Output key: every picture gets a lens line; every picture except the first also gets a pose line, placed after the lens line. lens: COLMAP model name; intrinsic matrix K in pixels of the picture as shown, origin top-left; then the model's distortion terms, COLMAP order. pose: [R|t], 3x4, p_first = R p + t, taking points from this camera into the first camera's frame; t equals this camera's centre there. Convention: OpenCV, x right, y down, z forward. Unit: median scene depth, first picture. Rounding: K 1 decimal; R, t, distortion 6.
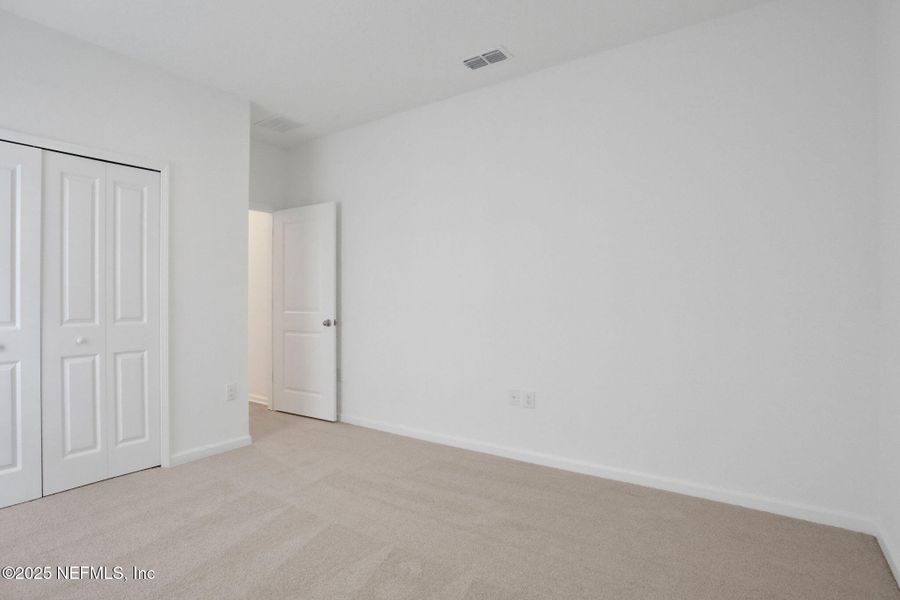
lens RADIAL K [[468.6, 0, 446.0], [0, 468.6, 298.2], [0, 0, 1]] dist [-0.042514, 0.001032]
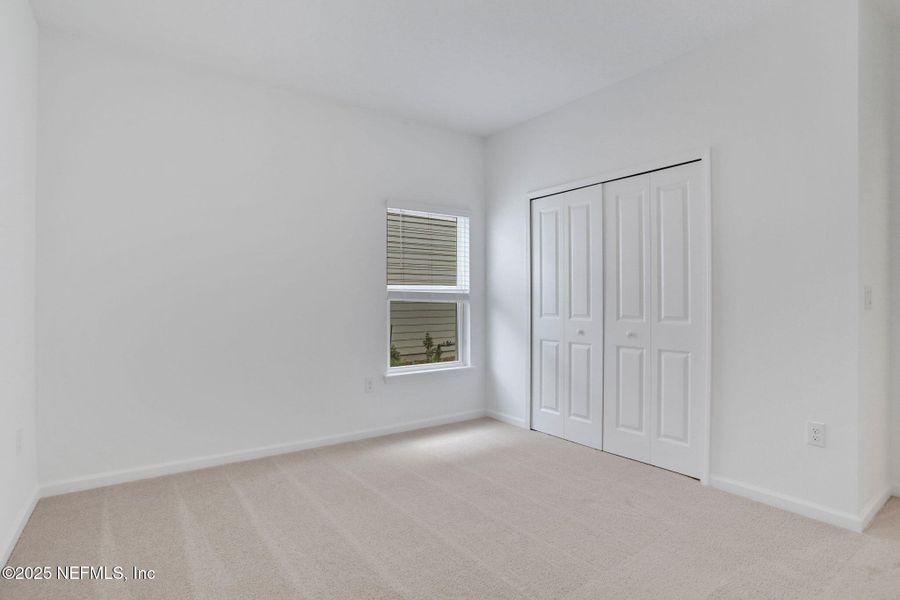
lens RADIAL K [[468.6, 0, 446.0], [0, 468.6, 298.2], [0, 0, 1]] dist [-0.042514, 0.001032]
pose [[-0.345073, 0.000094, -0.938576, 0.469342], [-0.000065, 1.000000, 0.000124, 0.000612], [0.938576, 0.000104, -0.345073, 0.945009]]
